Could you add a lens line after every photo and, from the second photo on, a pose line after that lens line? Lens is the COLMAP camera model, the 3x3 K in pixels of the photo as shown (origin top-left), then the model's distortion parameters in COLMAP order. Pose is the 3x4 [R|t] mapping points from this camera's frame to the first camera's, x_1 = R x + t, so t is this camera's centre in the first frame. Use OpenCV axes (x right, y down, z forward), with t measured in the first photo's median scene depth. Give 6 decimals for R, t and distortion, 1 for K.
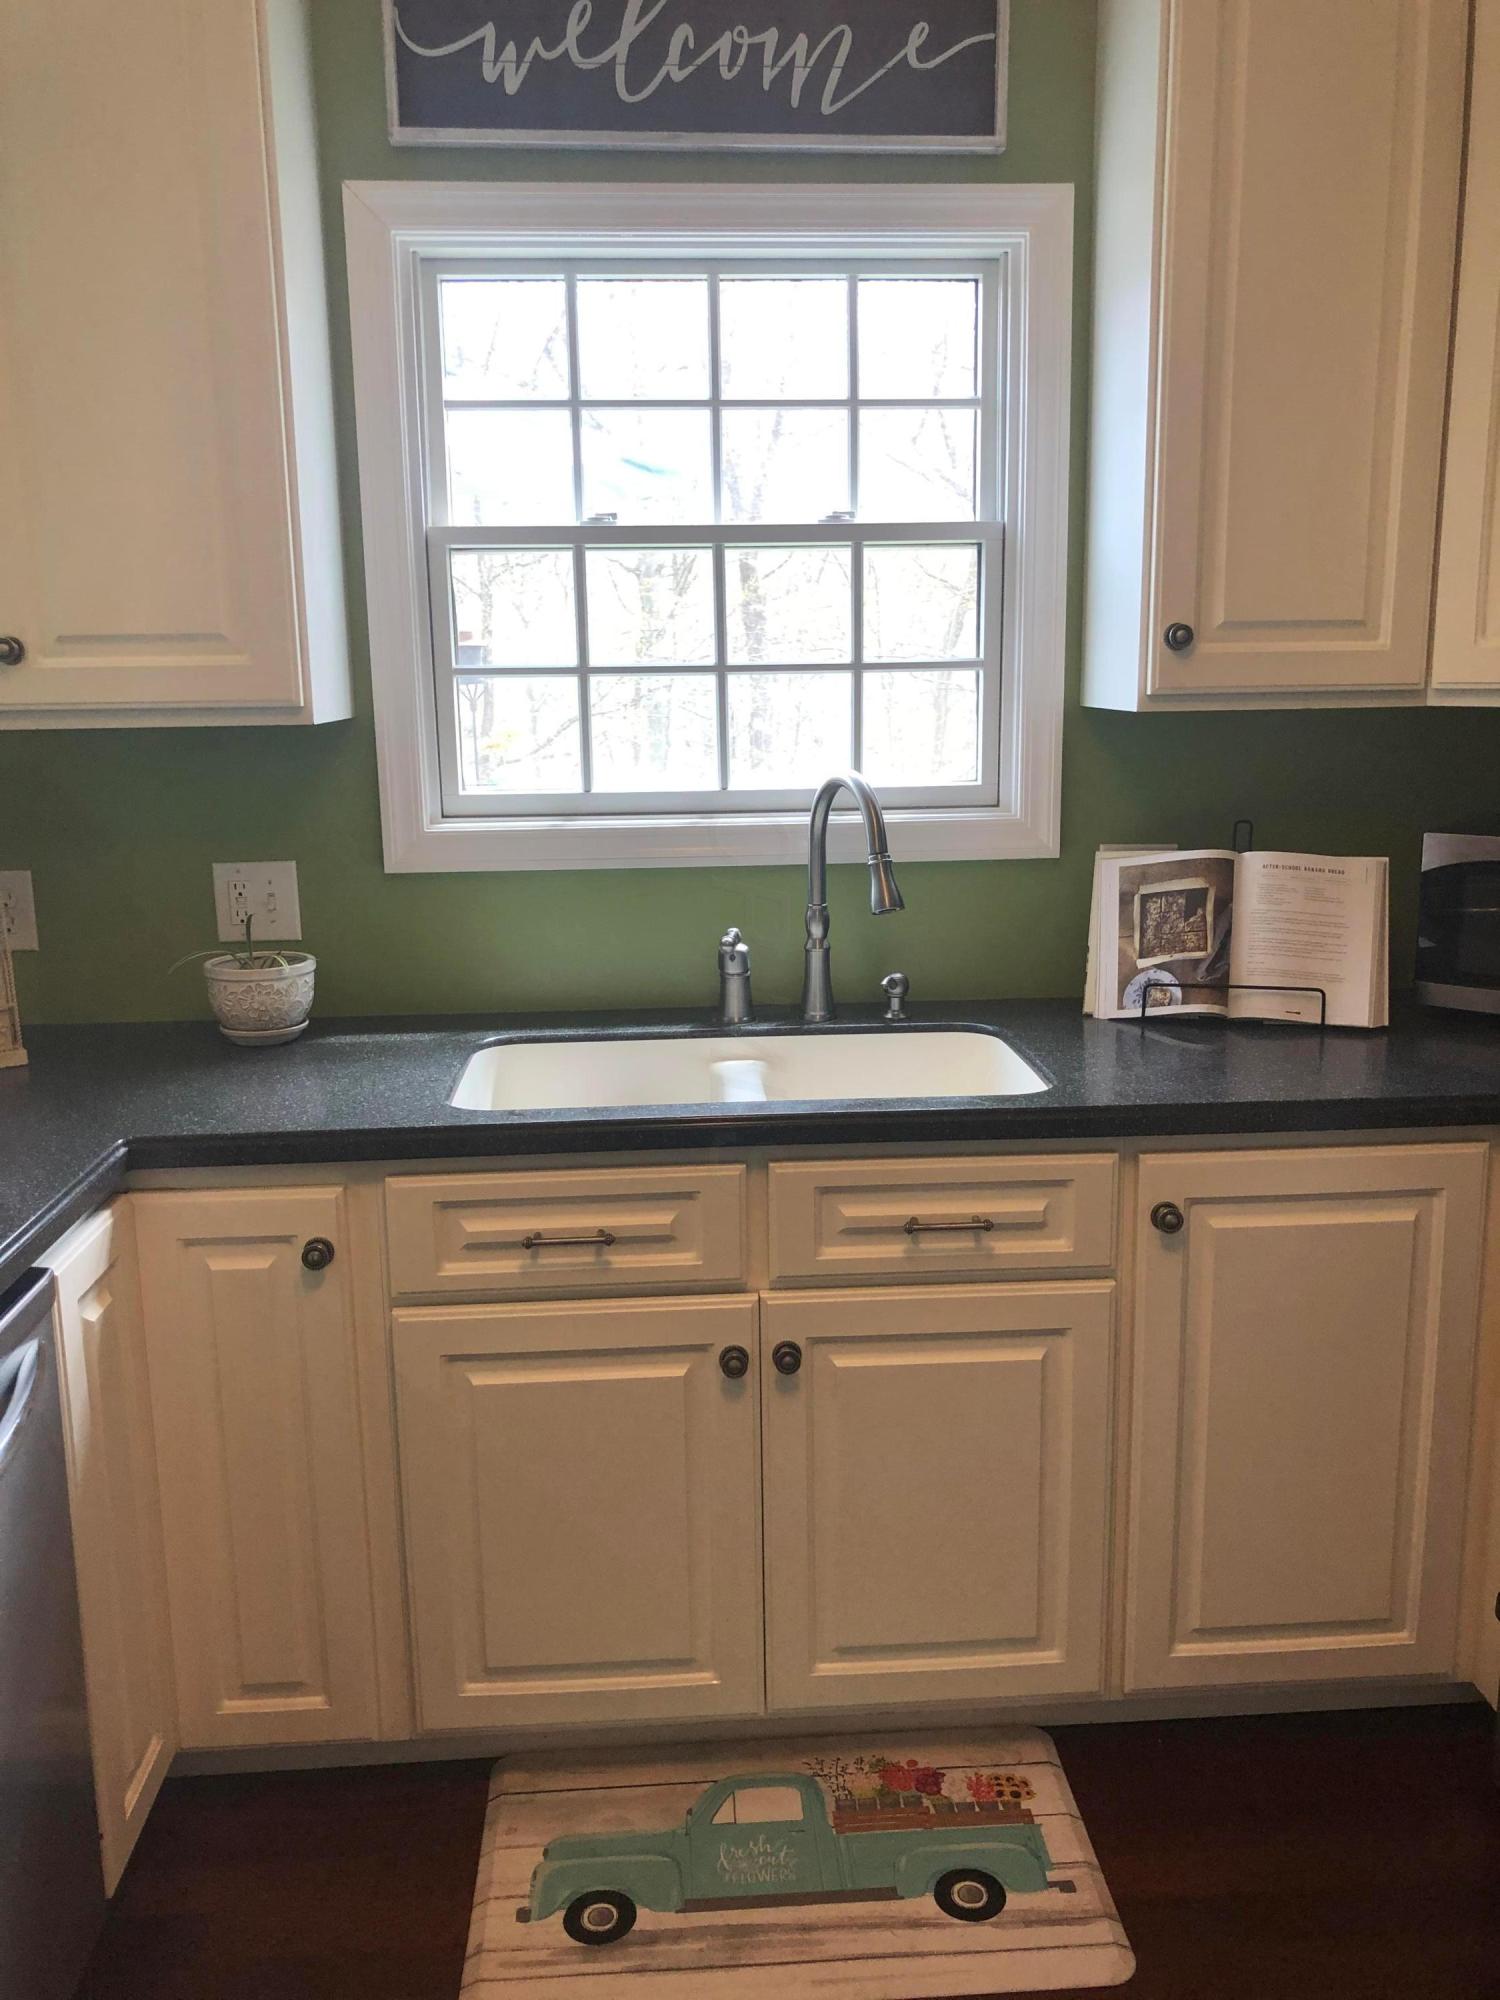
lens RADIAL K [[1624.0, 0, 748.9], [0, 1624.0, 1001.3], [0, 0, 1]] dist [0.004235, -0.000137]
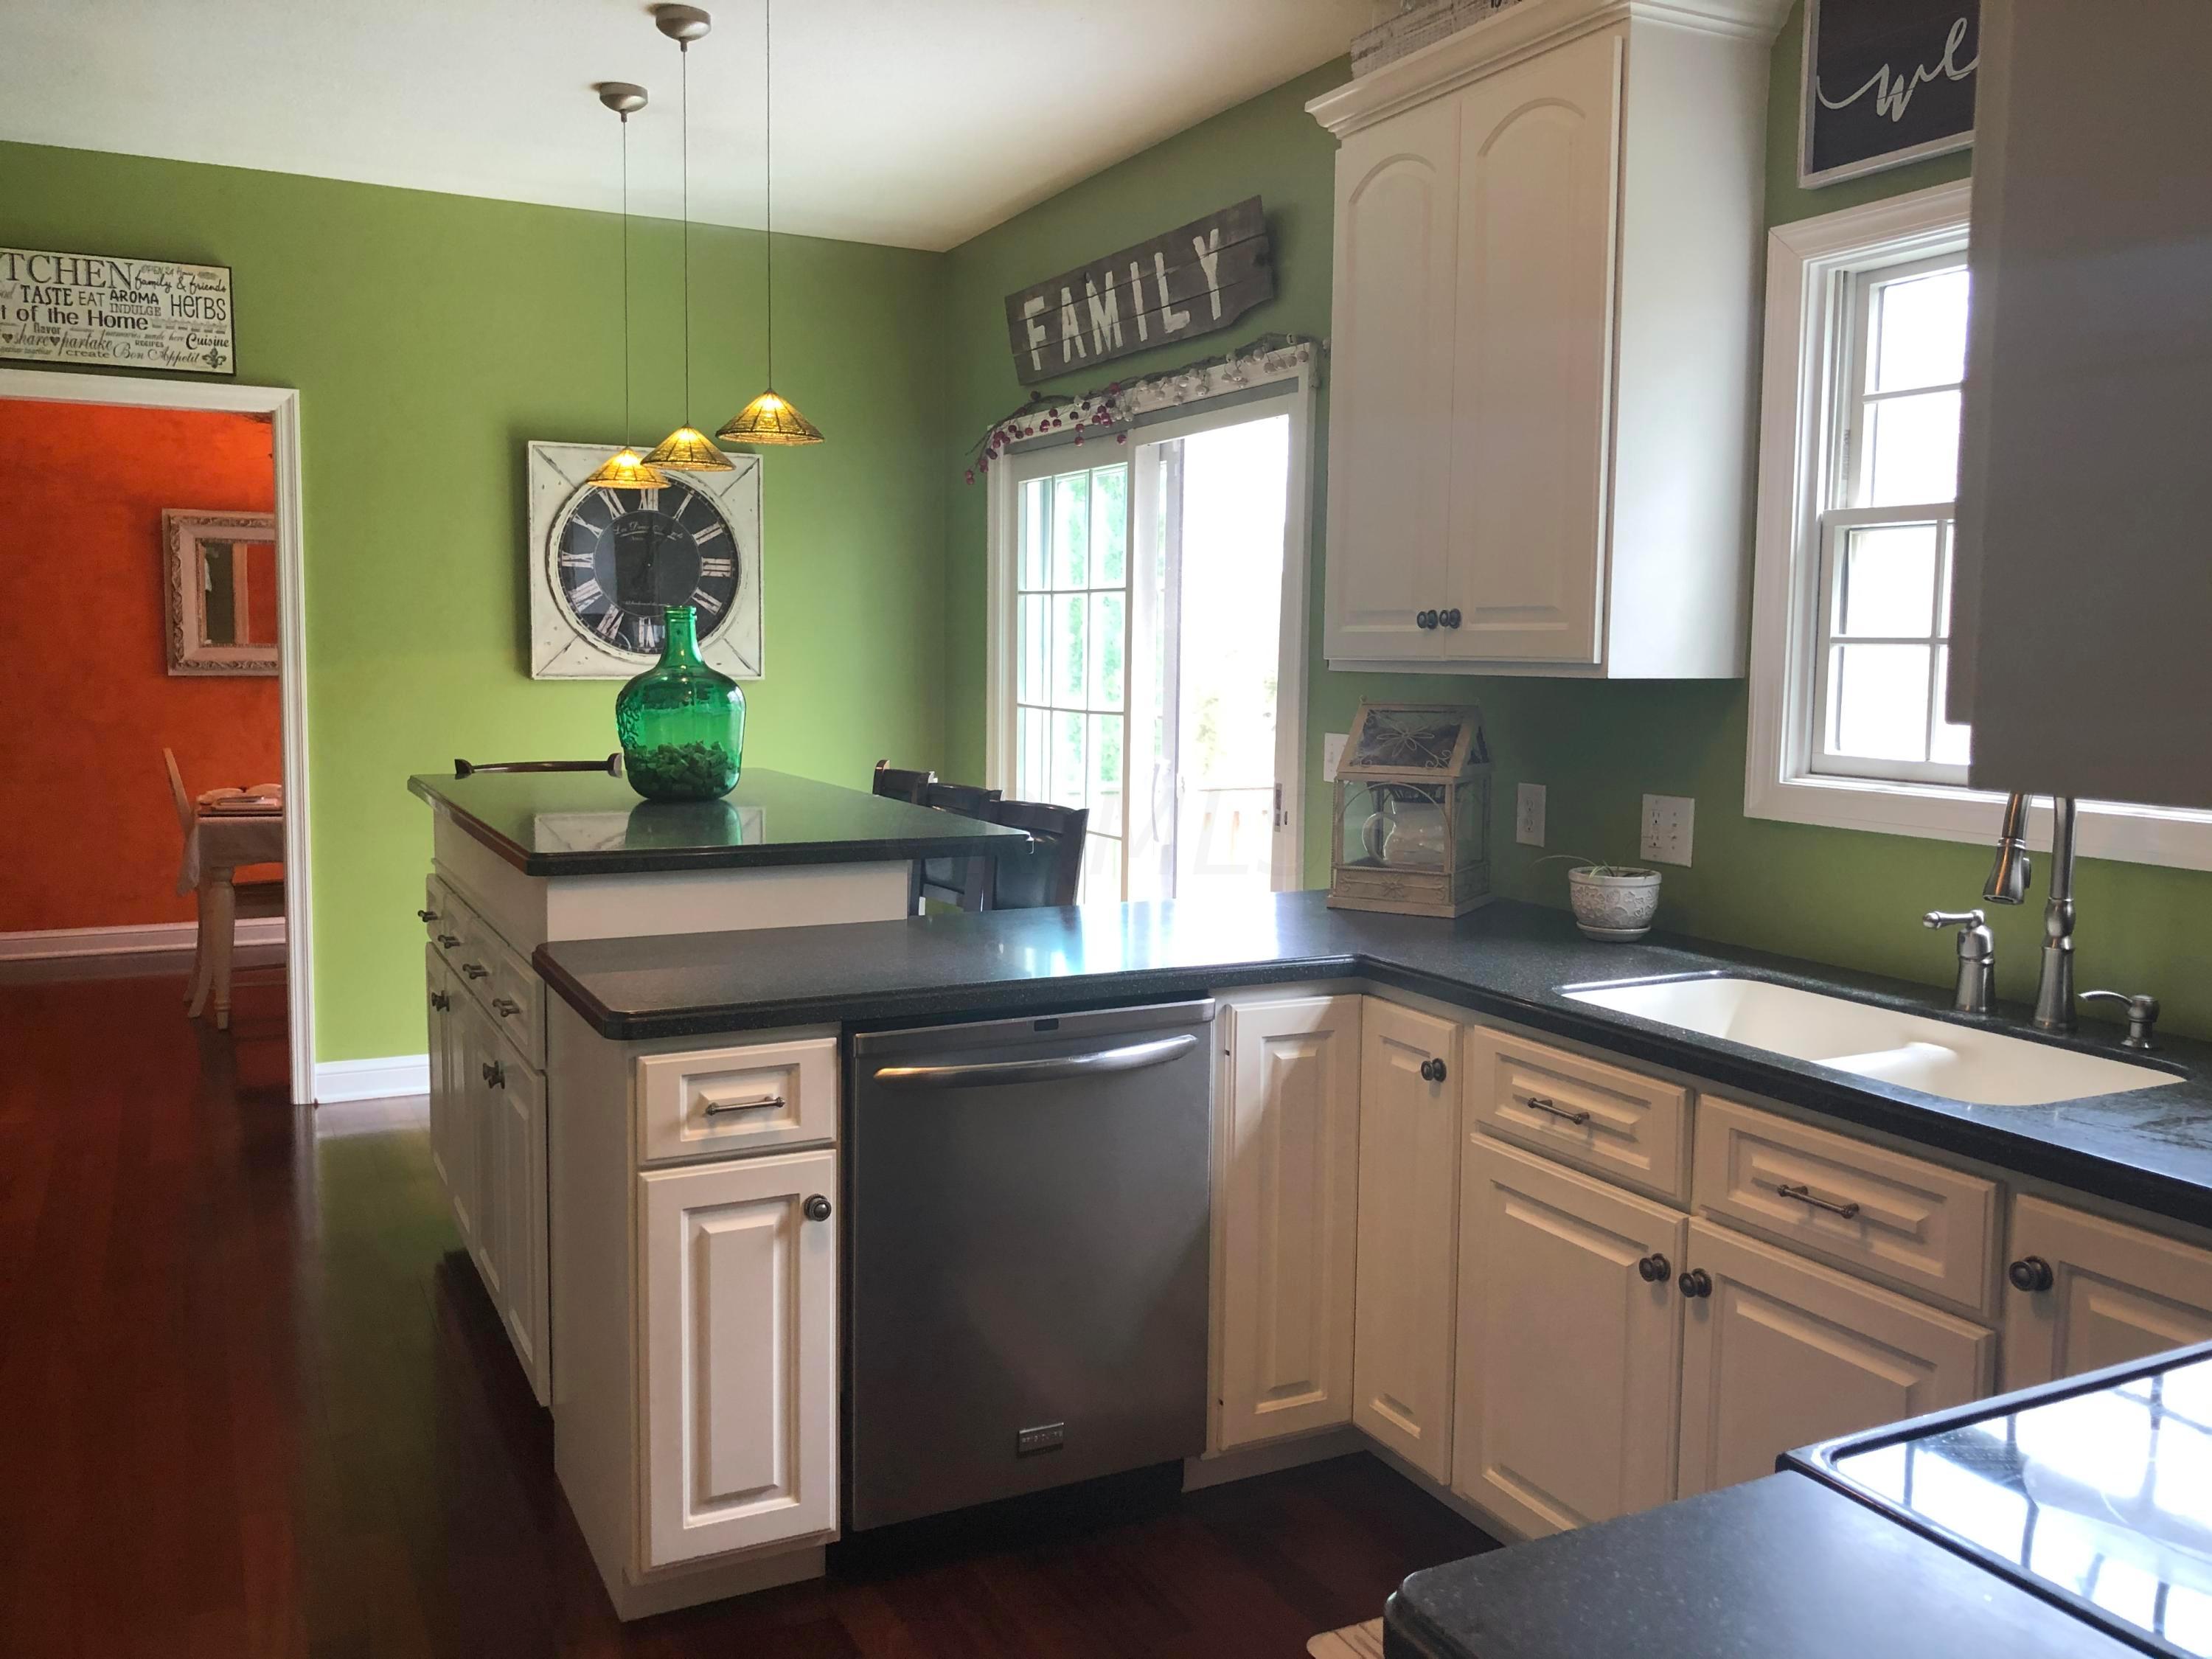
lens RADIAL K [[1796.2, 0, 1091.5], [0, 1796.2, 797.5], [0, 0, 1]] dist [0.004235, -0.000137]
pose [[0.388080, 0.100420, -0.916139, 0.798555], [-0.199403, 0.979650, 0.022914, -0.033239], [0.899796, 0.173789, 0.400206, 0.110535]]
